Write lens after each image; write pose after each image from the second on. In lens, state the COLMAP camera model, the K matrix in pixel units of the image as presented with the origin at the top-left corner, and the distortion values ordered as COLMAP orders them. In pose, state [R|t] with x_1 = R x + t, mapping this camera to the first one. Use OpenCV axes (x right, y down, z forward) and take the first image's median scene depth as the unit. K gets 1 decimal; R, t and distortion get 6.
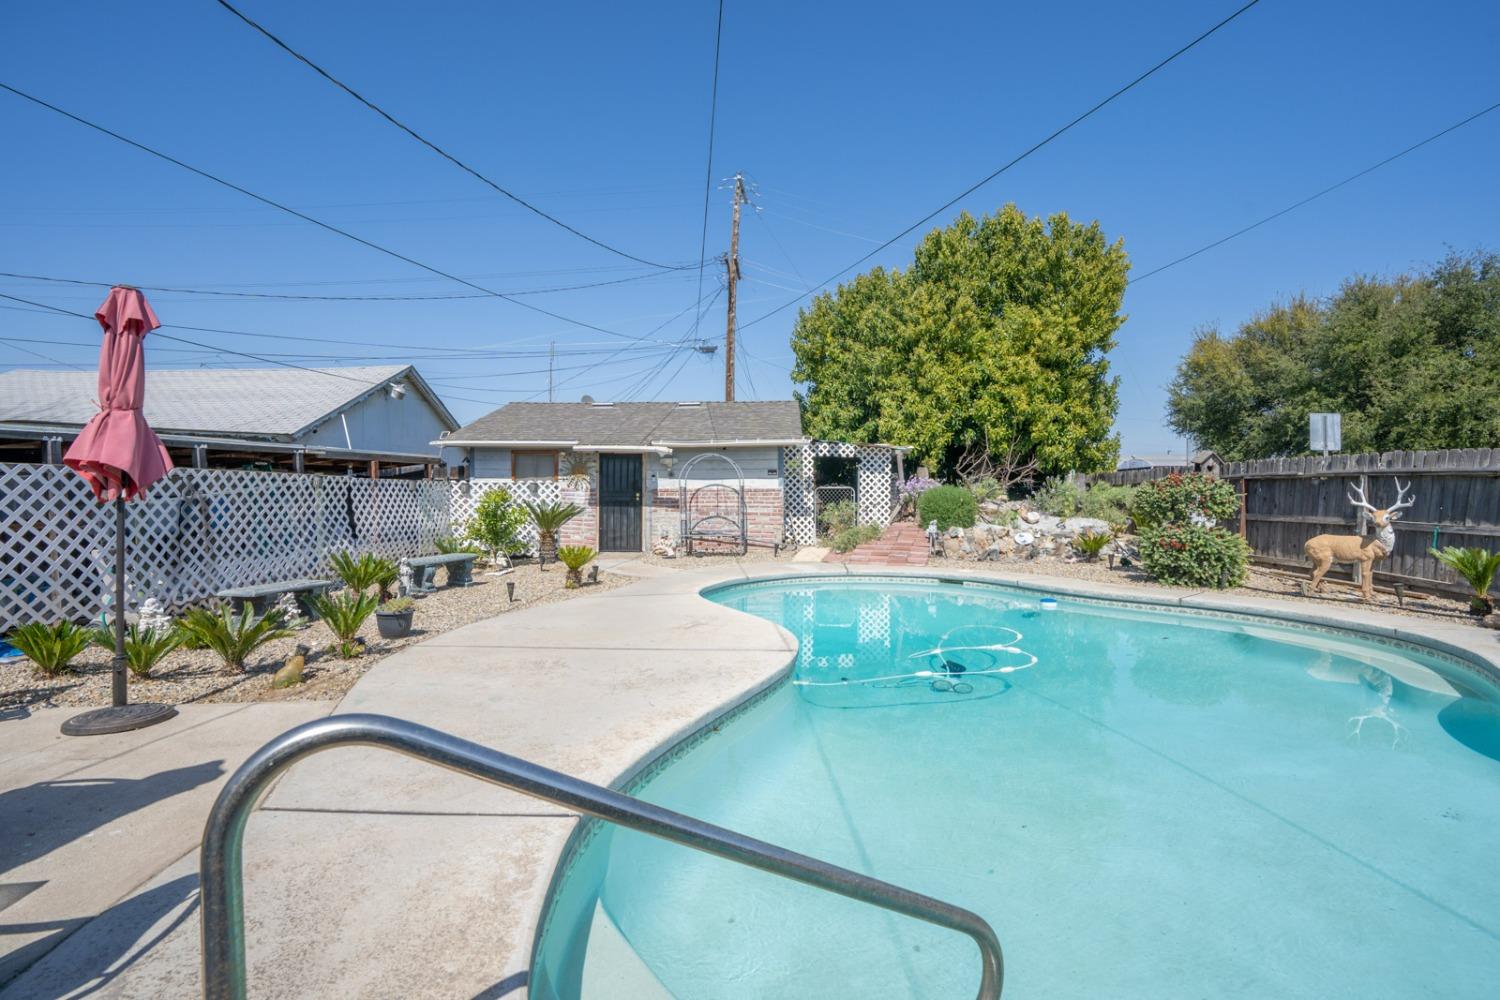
lens RADIAL K [[697.3, 0, 802.0], [0, 697.3, 504.1], [0, 0, 1]] dist [-0.039721, 0.009998]
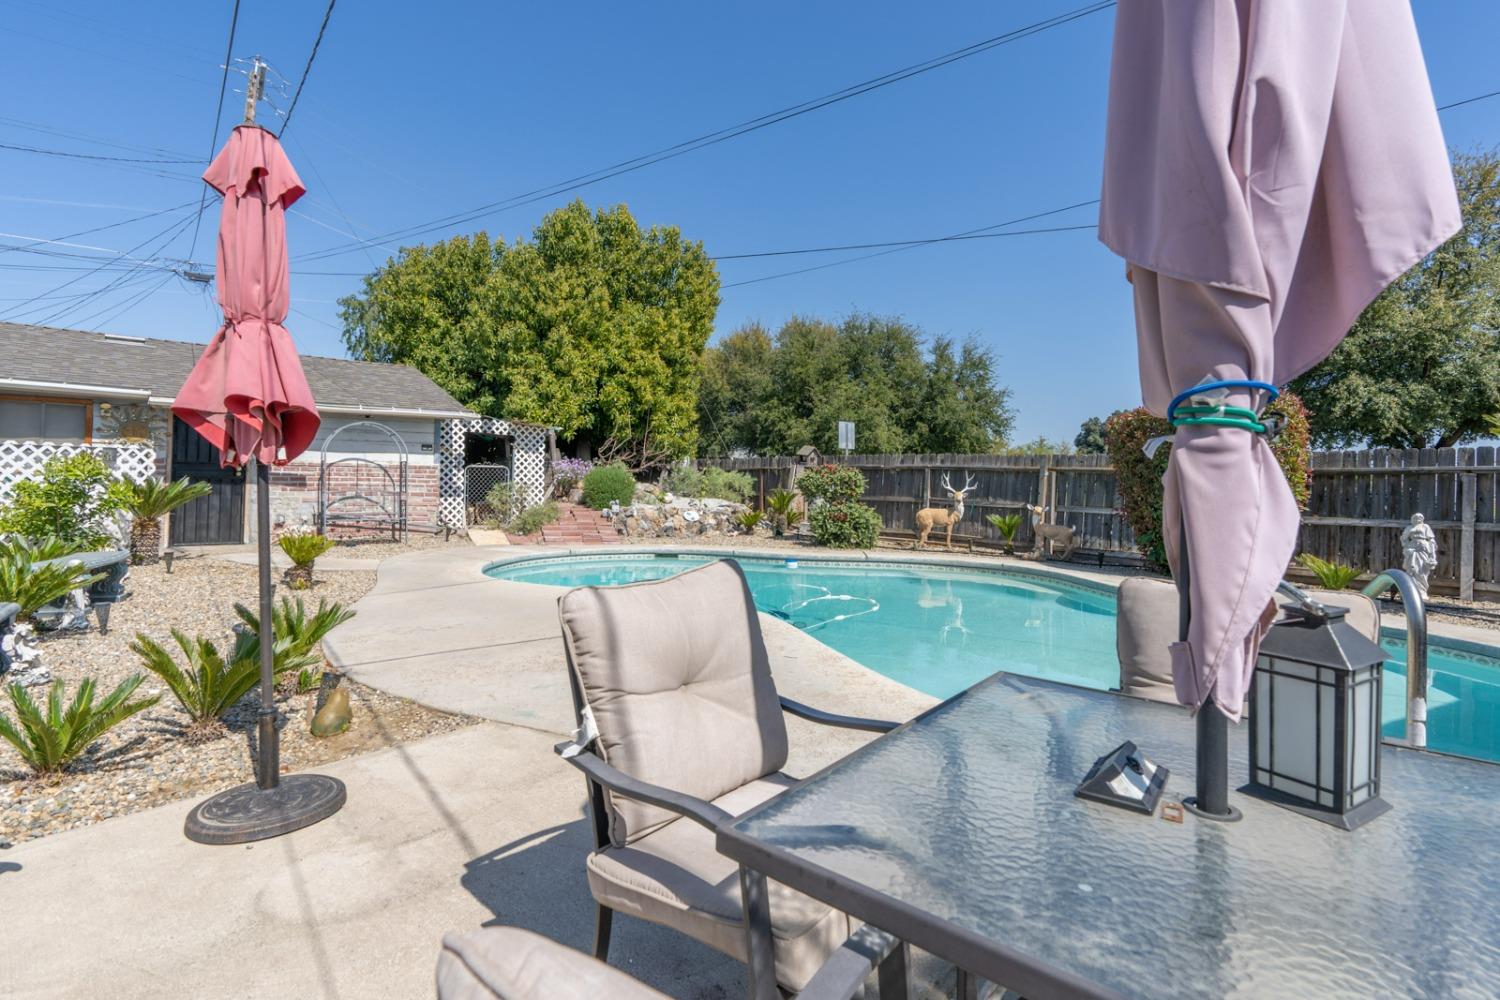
lens RADIAL K [[697.3, 0, 780.5], [0, 697.3, 481.6], [0, 0, 1]] dist [-0.039721, 0.009998]
pose [[0.744607, 0.013553, 0.667366, -0.278810], [-0.008647, 0.999906, -0.010659, 0.003289], [-0.667448, 0.002166, 0.744654, 0.048372]]
